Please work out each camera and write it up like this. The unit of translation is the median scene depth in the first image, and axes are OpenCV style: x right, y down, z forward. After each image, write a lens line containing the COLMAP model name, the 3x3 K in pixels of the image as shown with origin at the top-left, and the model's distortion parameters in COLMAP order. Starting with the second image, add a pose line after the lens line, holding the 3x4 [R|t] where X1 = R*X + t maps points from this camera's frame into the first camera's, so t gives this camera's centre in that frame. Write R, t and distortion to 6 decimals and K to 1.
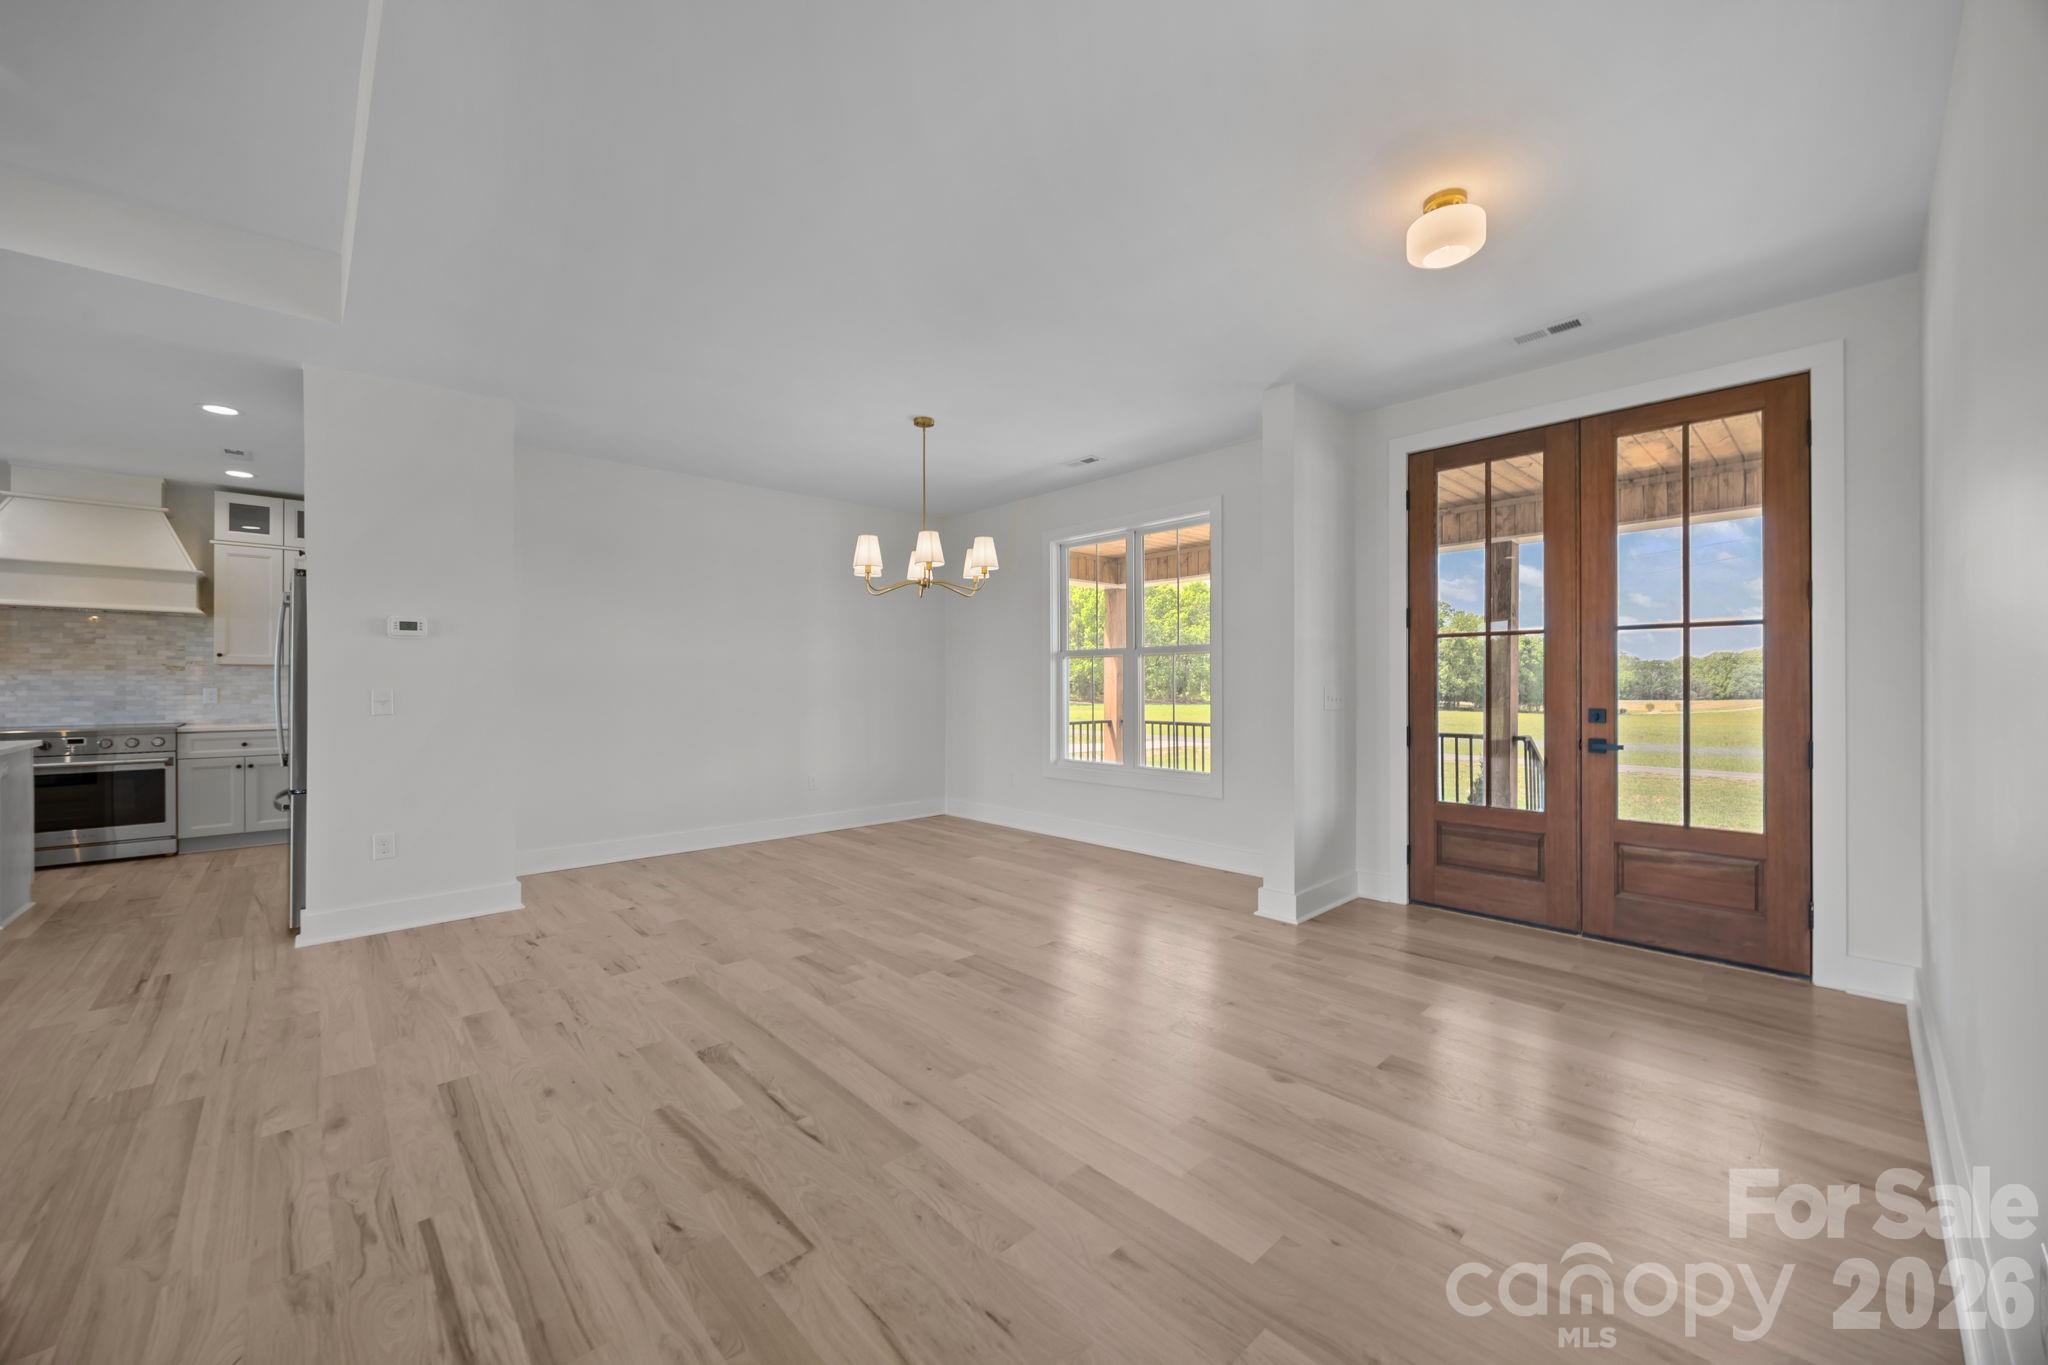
lens RADIAL K [[782.8, 0, 1023.3], [0, 782.8, 680.0], [0, 0, 1]] dist [0.000504, -0.000667]
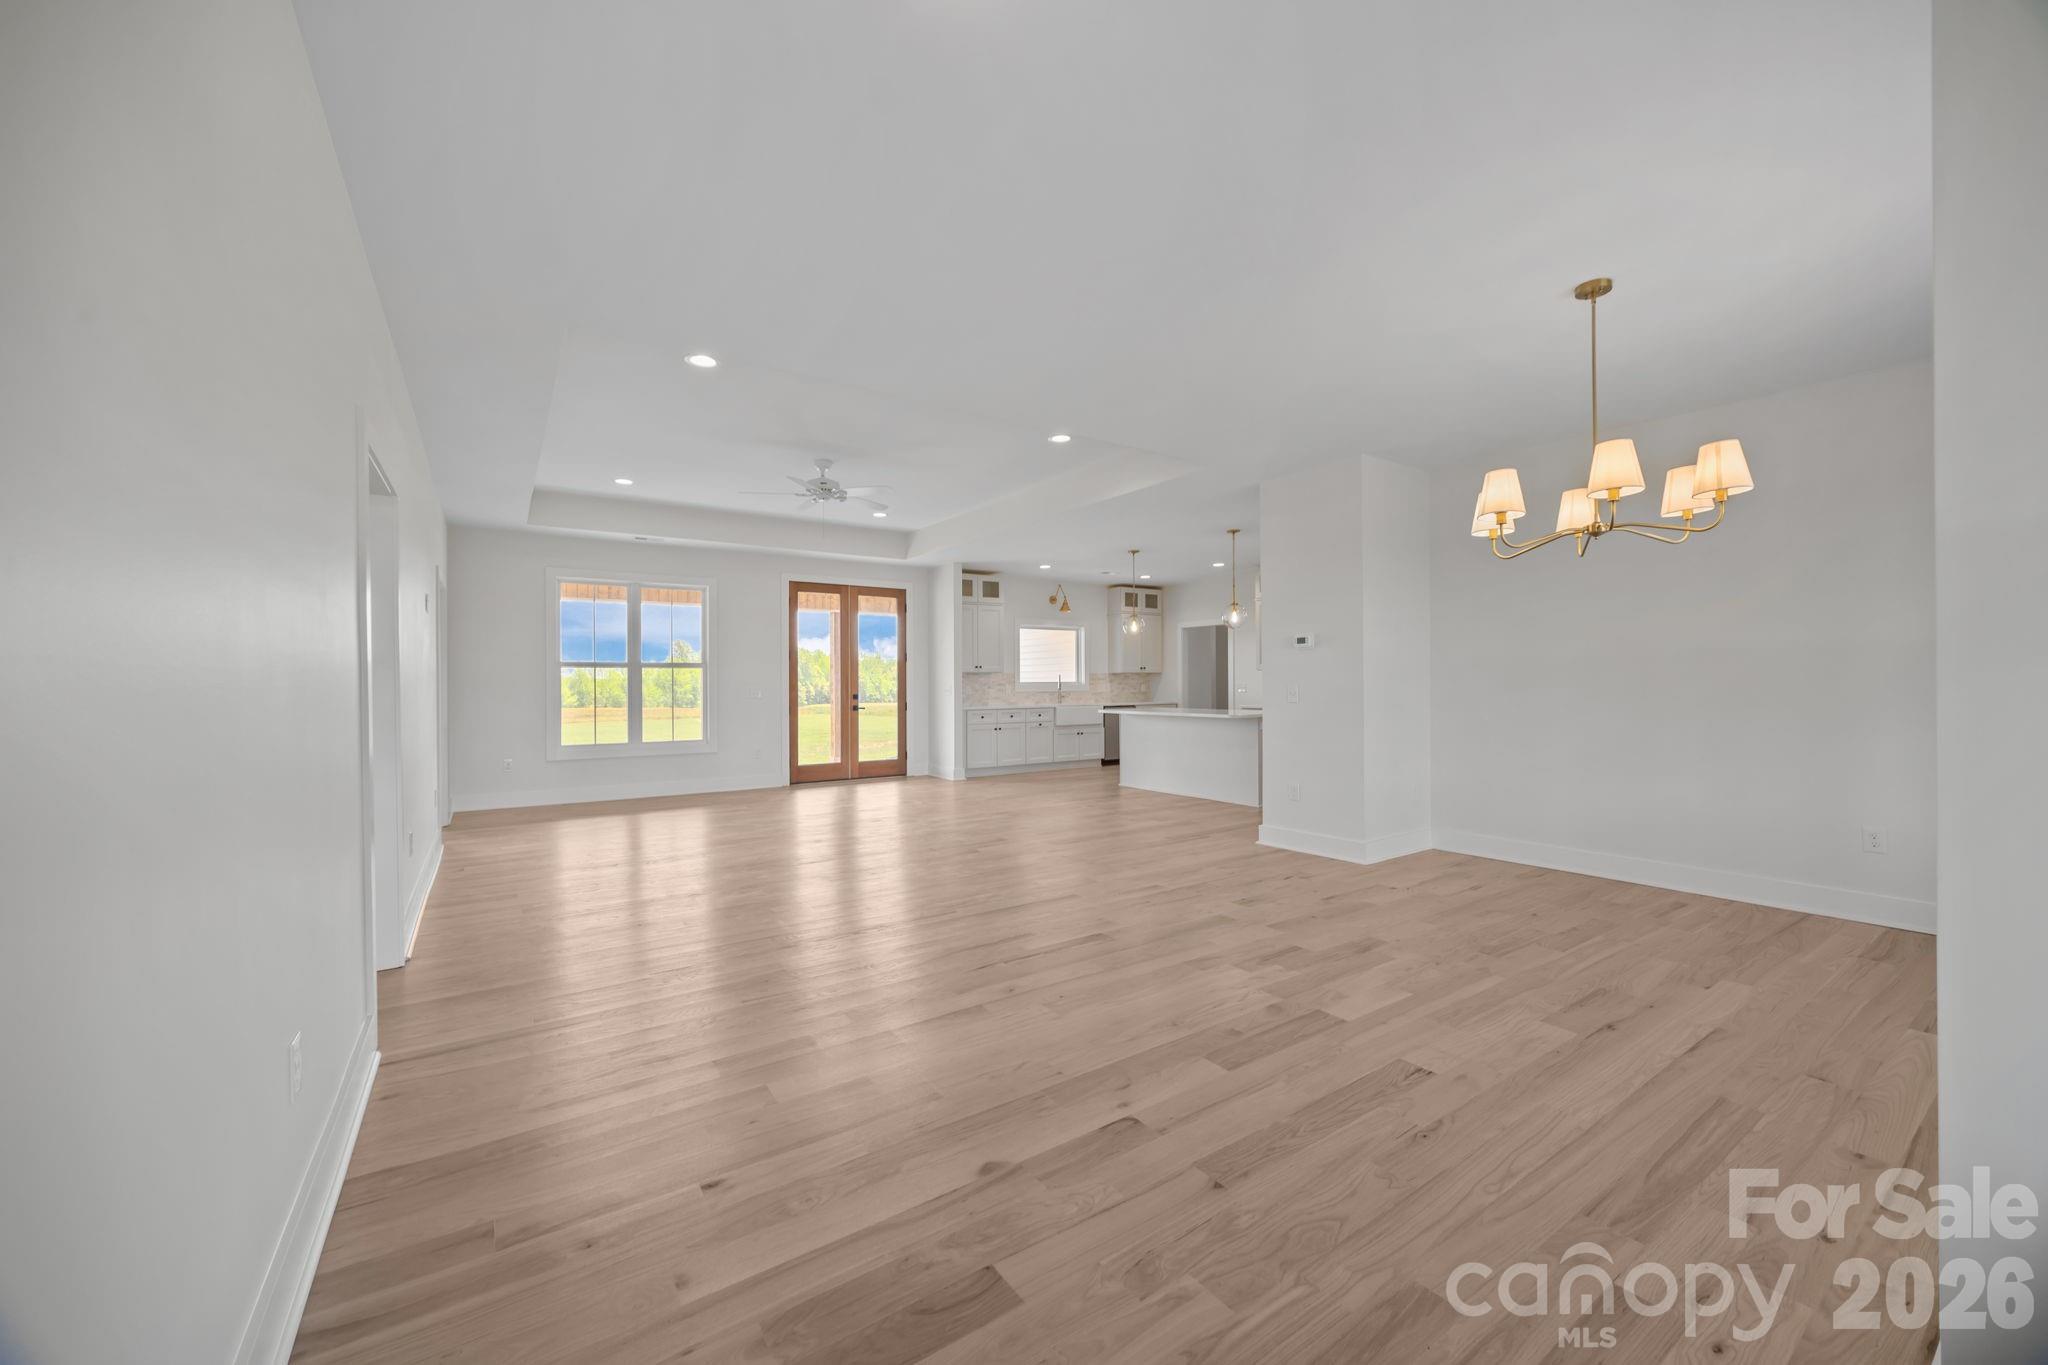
lens RADIAL K [[776.6, 0, 1020.9], [0, 776.6, 684.0], [0, 0, 1]] dist [-0.002307, 0.000240]
pose [[-0.153532, 0.004475, -0.988134, 0.484873], [0.010952, 0.999936, 0.002827, 0.000406], [0.988083, -0.010388, -0.153571, 0.500810]]
